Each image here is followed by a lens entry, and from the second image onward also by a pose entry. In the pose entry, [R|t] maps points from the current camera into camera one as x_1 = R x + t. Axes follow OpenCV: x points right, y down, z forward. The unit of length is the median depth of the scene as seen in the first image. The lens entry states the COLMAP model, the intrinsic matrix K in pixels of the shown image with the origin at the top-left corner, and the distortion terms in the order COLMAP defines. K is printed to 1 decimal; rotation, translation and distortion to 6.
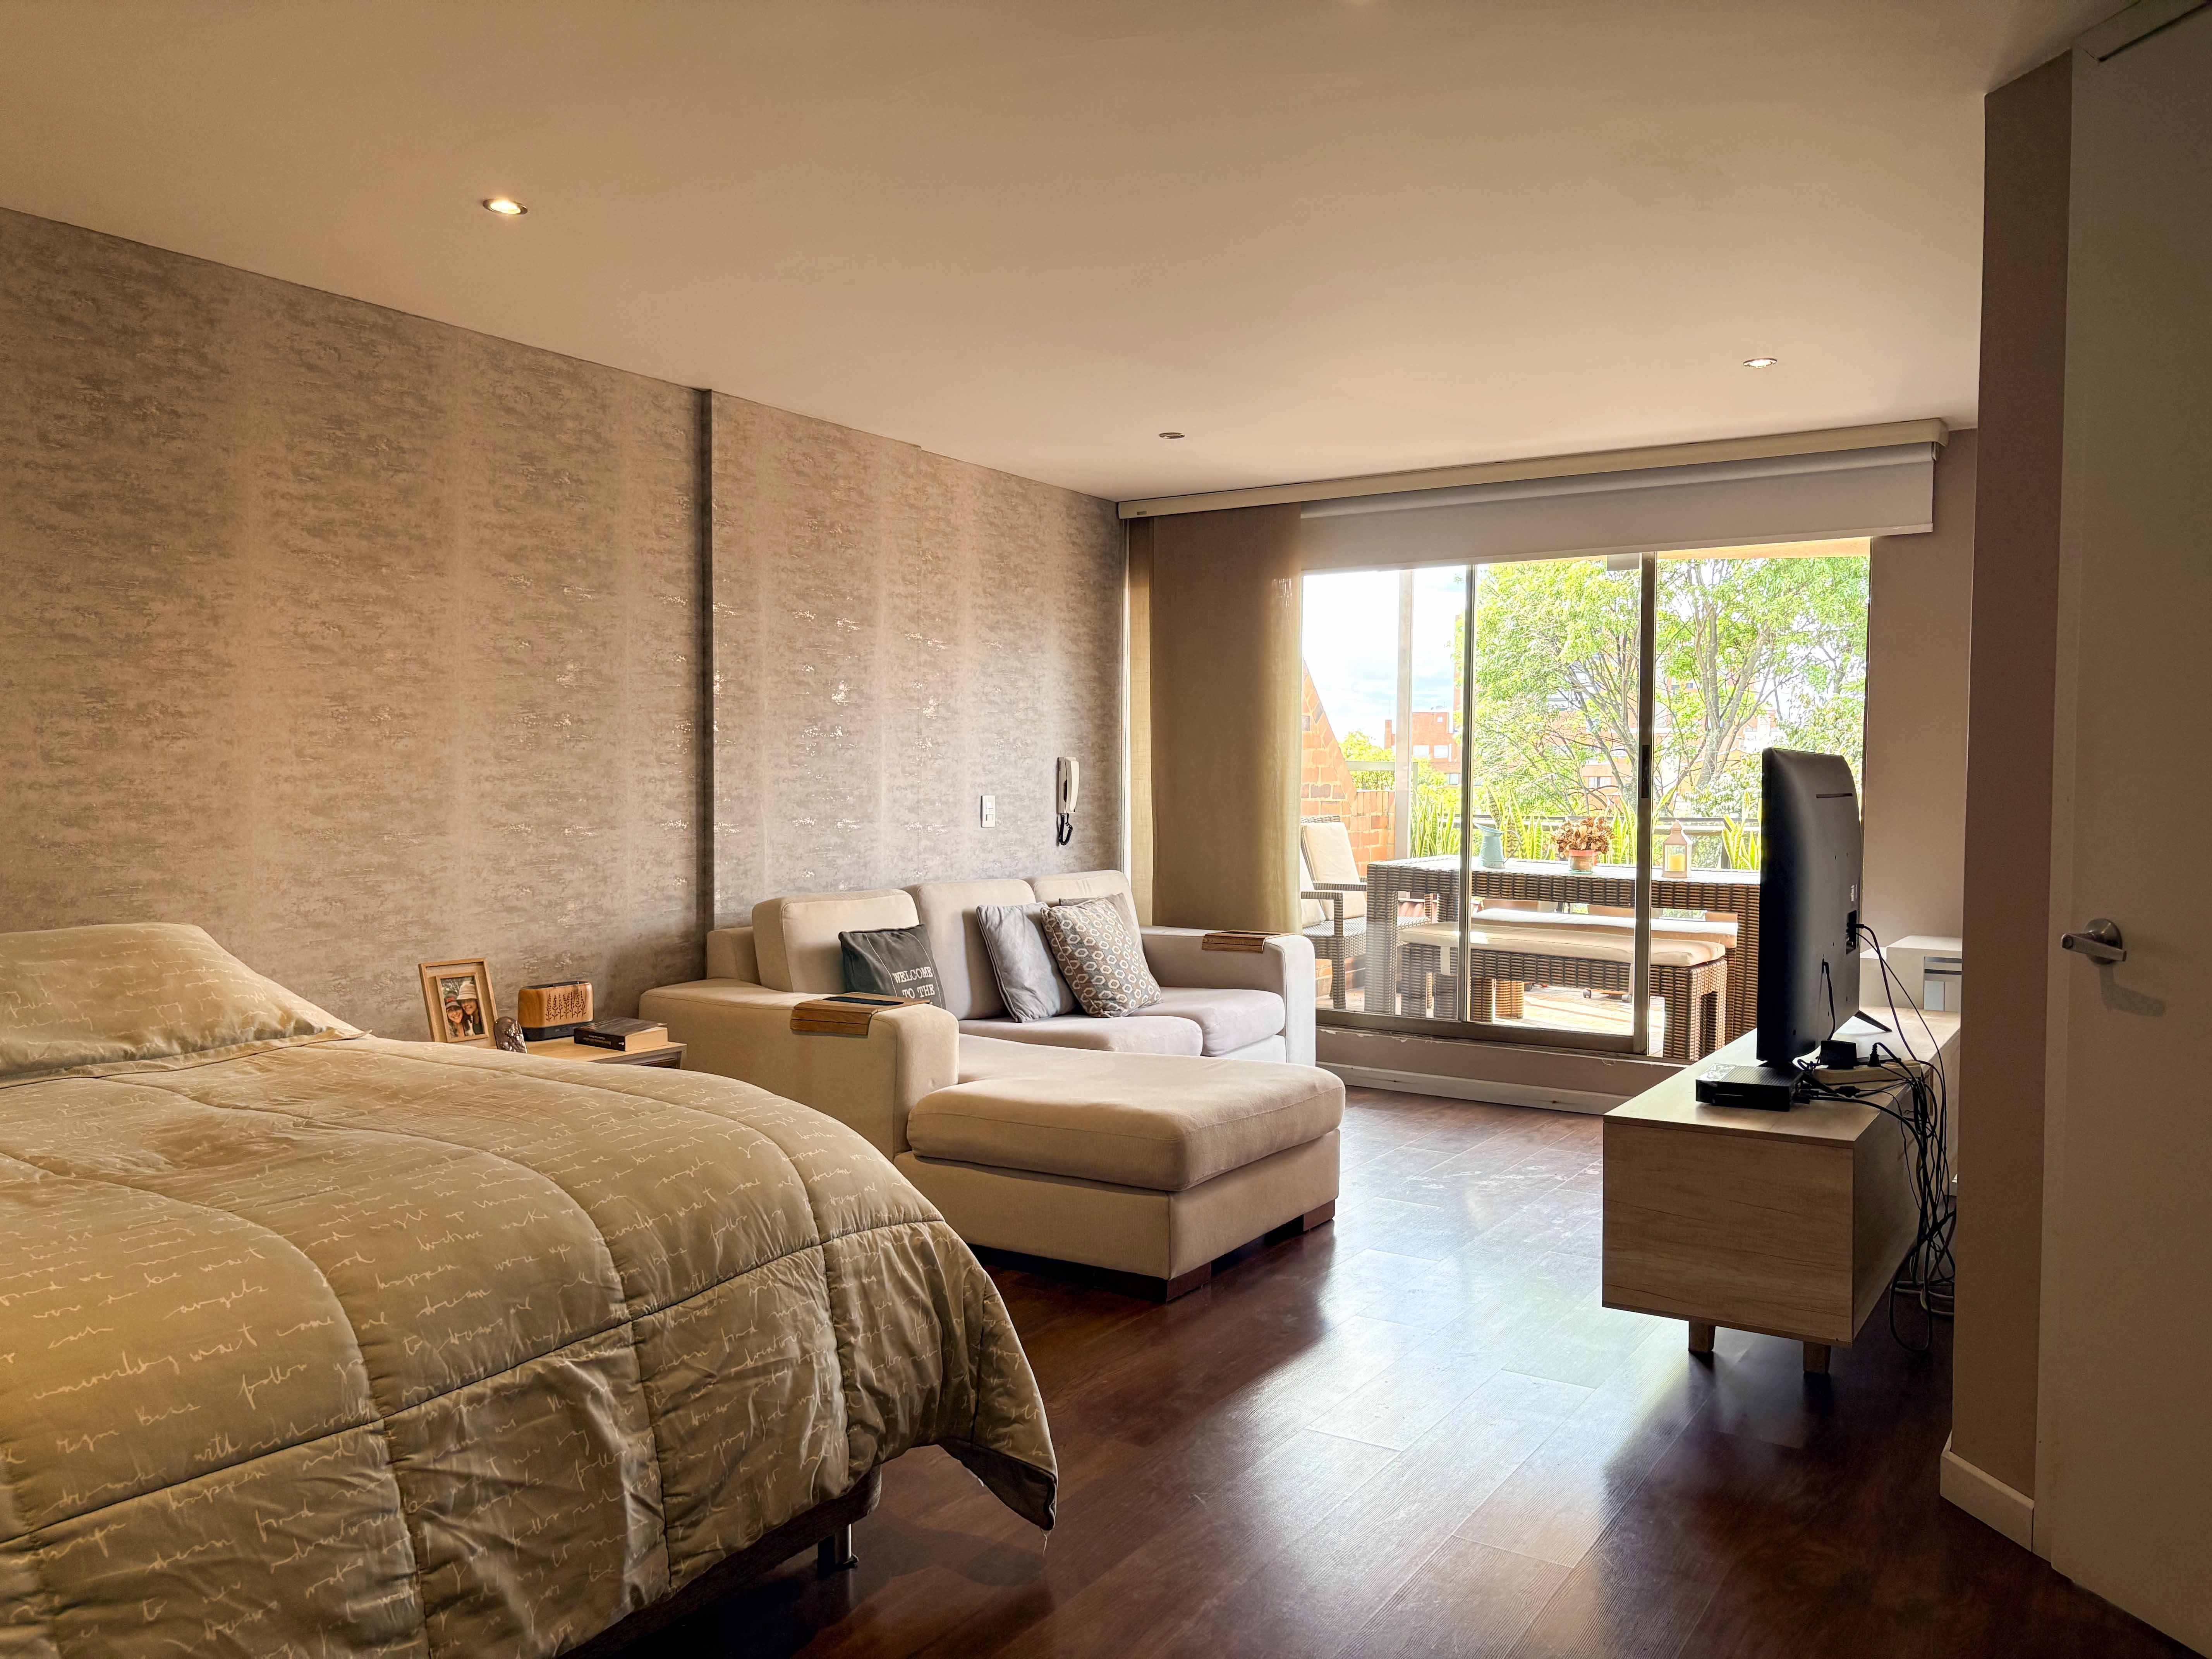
lens RADIAL K [[1642.7, 0, 1107.1], [0, 1642.7, 848.9], [0, 0, 1]] dist [0.012788, -0.001022]
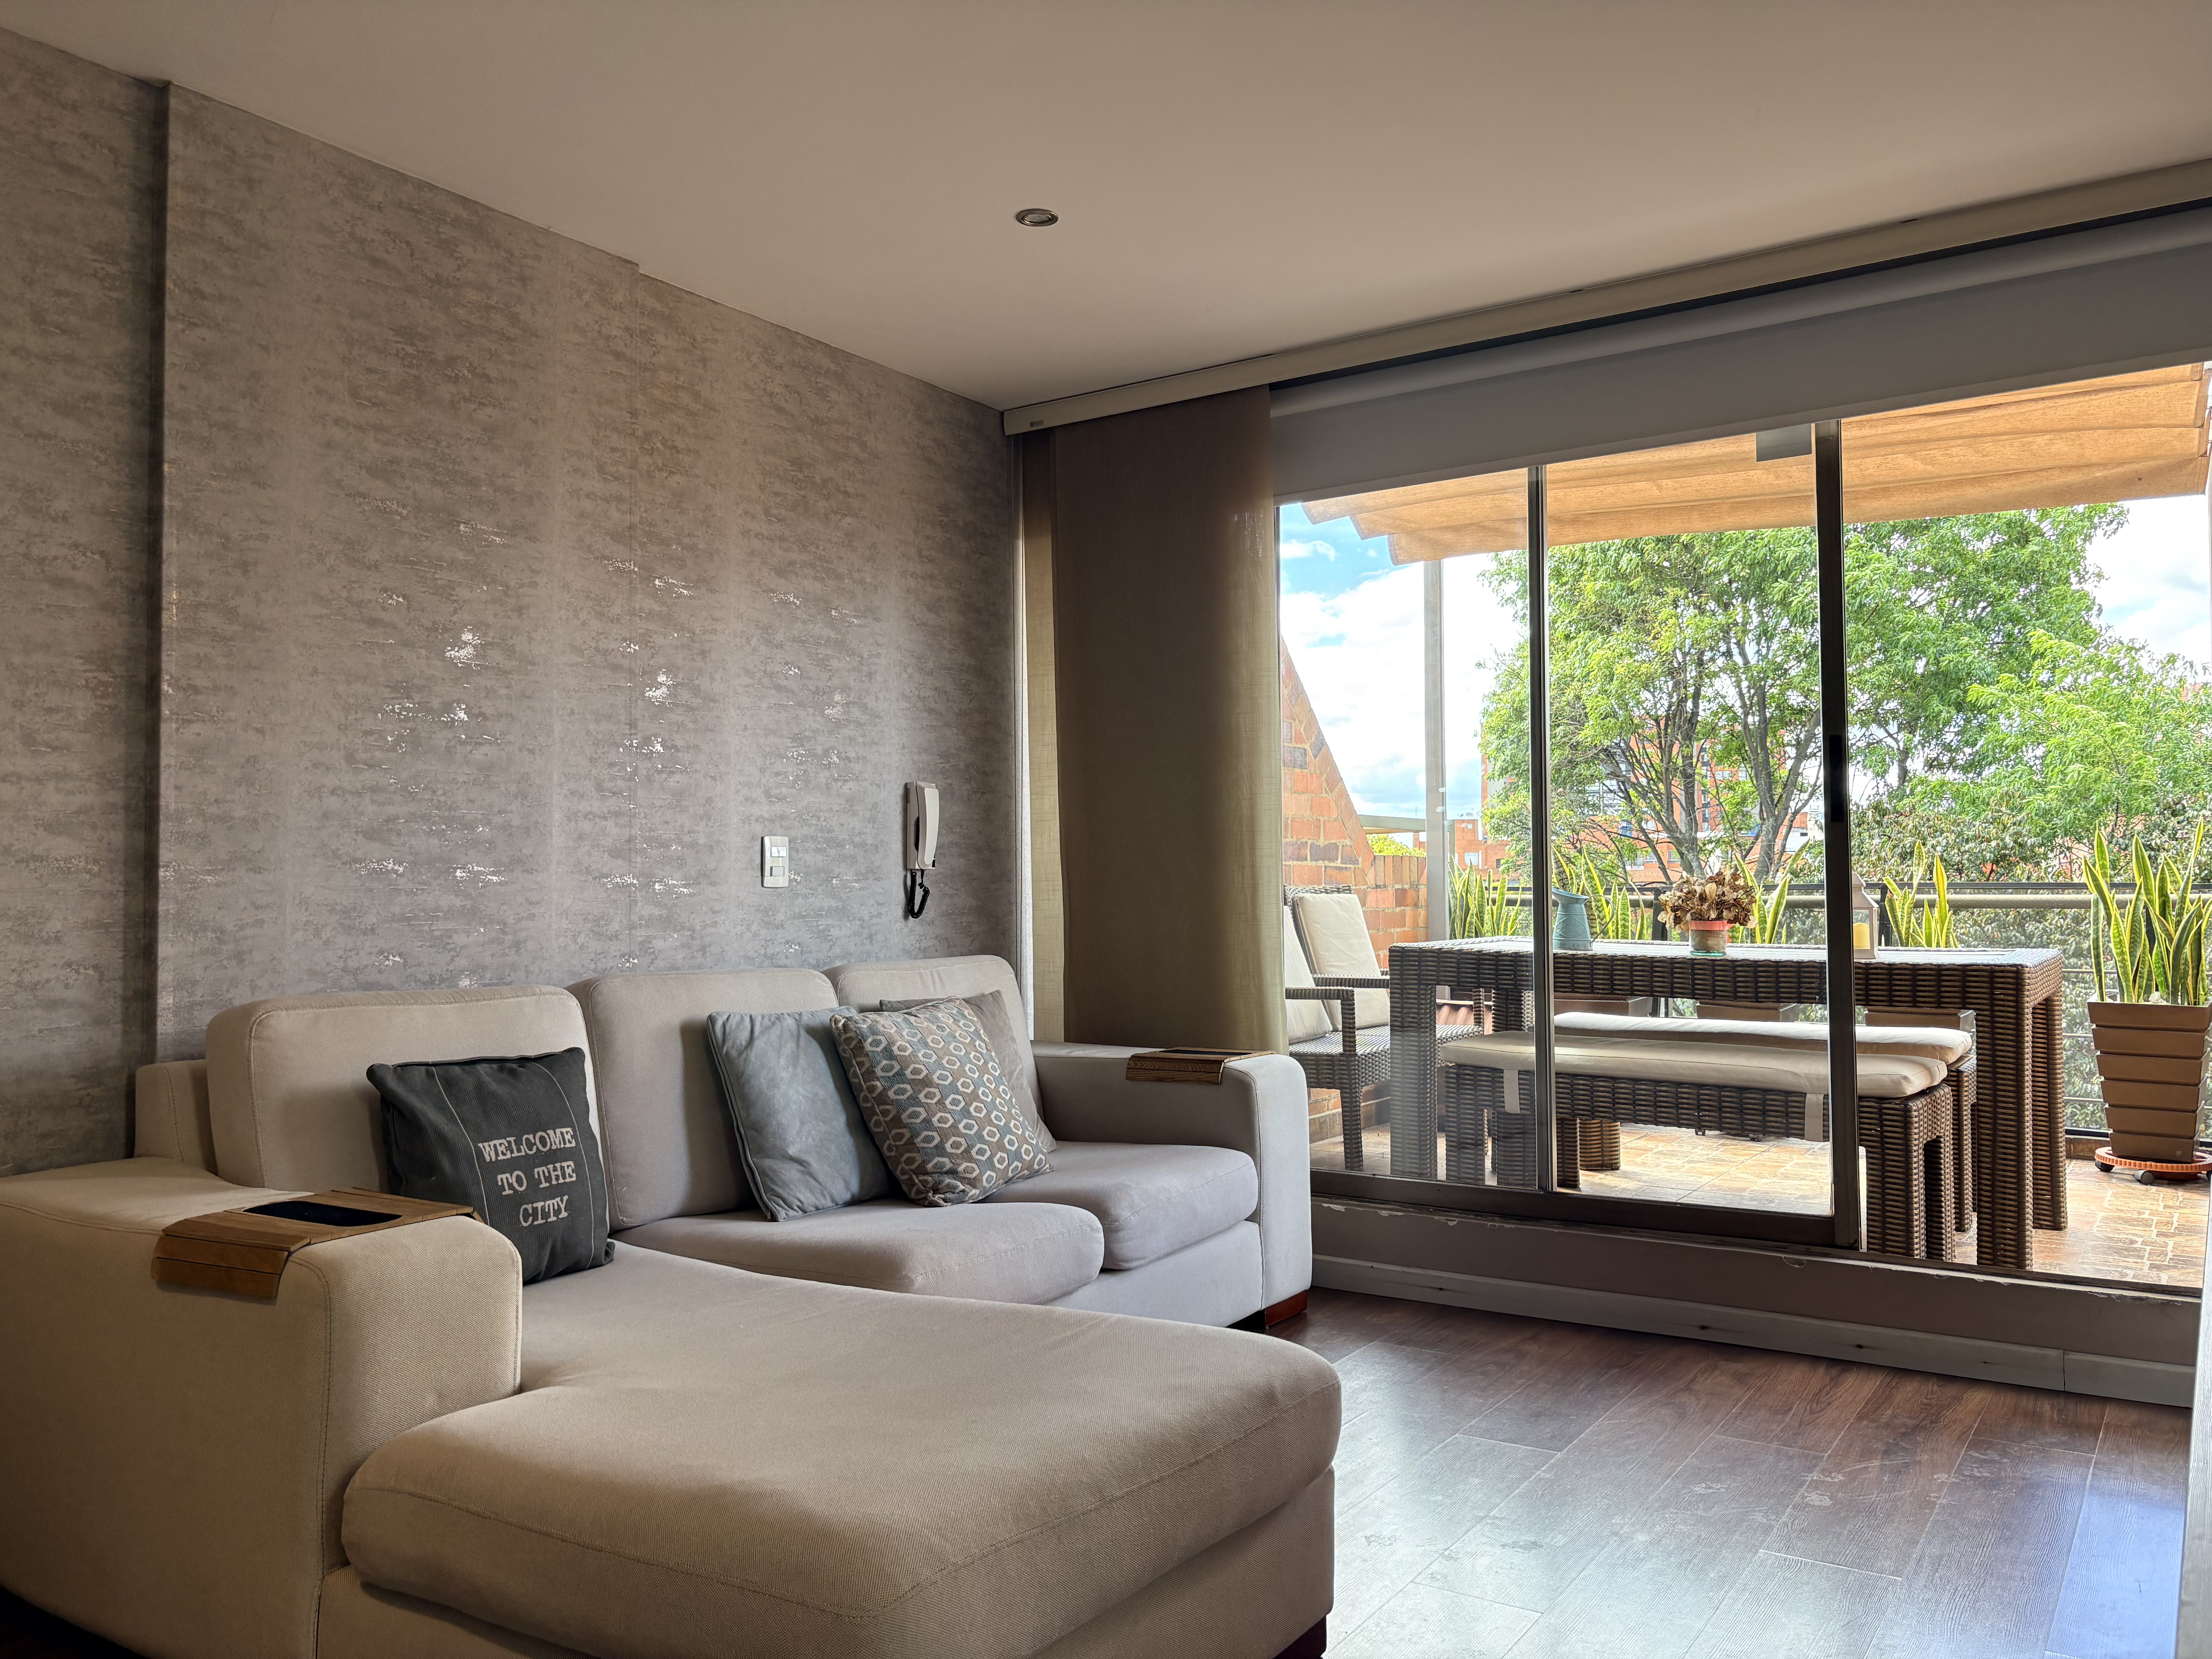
lens RADIAL K [[1672.1, 0, 1105.3], [0, 1672.1, 814.0], [0, 0, 1]] dist [0.006585, -0.012485]
pose [[0.999787, -0.013824, -0.015353, 0.063405], [0.012445, 0.996172, -0.086526, 0.015665], [0.016490, 0.086316, 0.996131, 0.367823]]
